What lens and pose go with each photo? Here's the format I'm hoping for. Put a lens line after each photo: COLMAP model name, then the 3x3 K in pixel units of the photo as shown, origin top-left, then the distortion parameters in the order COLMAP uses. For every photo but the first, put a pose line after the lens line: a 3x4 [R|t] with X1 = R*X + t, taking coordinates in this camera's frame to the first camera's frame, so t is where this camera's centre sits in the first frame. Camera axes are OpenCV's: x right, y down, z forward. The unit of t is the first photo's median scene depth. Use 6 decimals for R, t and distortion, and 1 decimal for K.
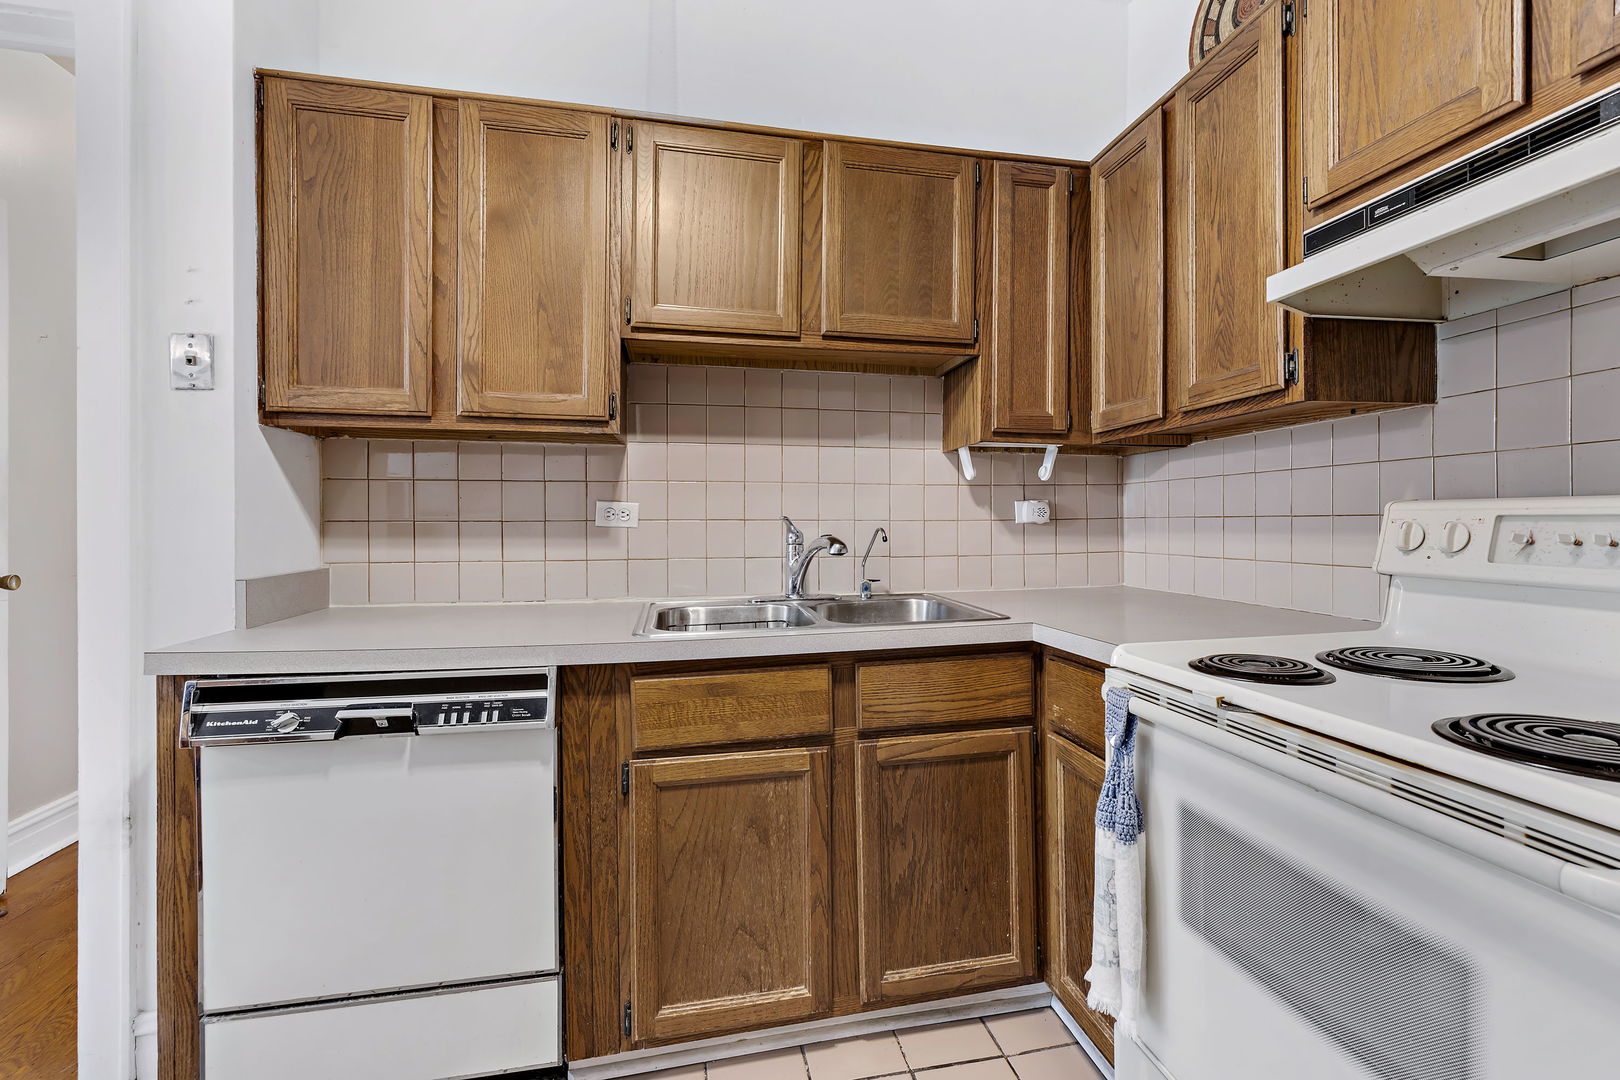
lens RADIAL K [[730.0, 0, 810.0], [0, 730.0, 540.0], [0, 0, 1]] dist [-0.000787, -0.000024]
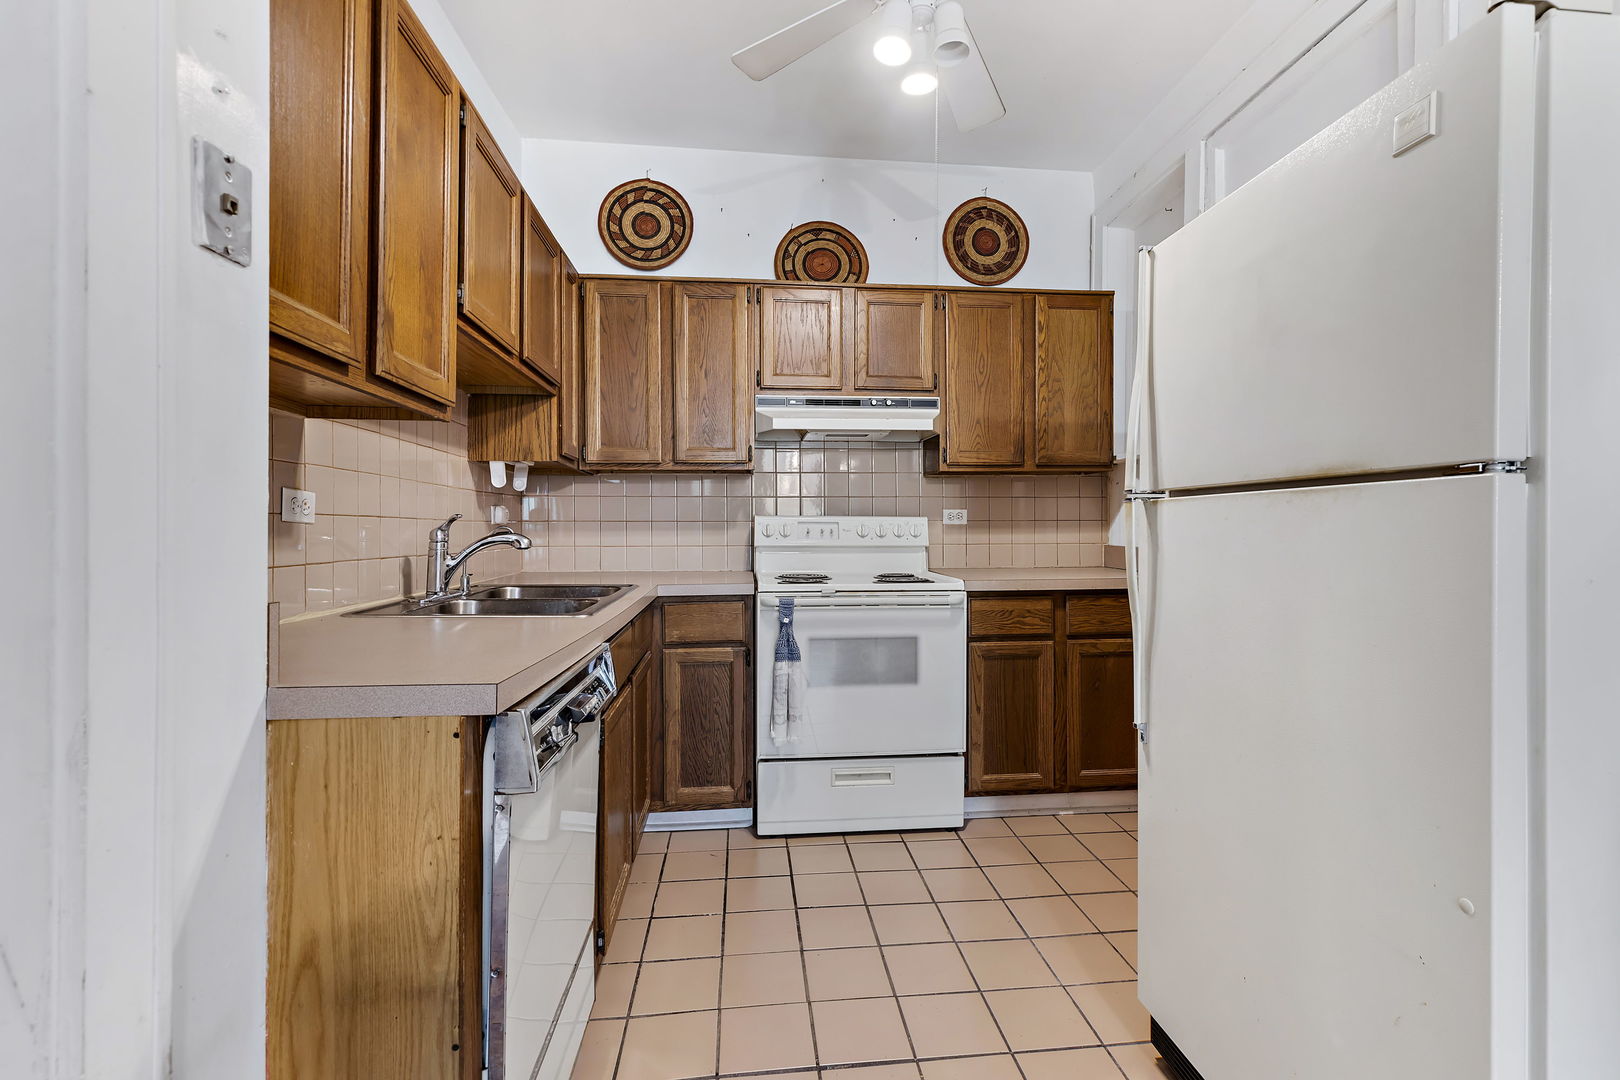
lens RADIAL K [[730.0, 0, 810.0], [0, 730.0, 540.0], [0, 0, 1]] dist [-0.000787, -0.000024]
pose [[0.107011, -0.009679, 0.994211, -1.047313], [0.019365, 0.999783, 0.007649, 0.005282], [-0.994069, 0.018435, 0.107175, 0.409761]]
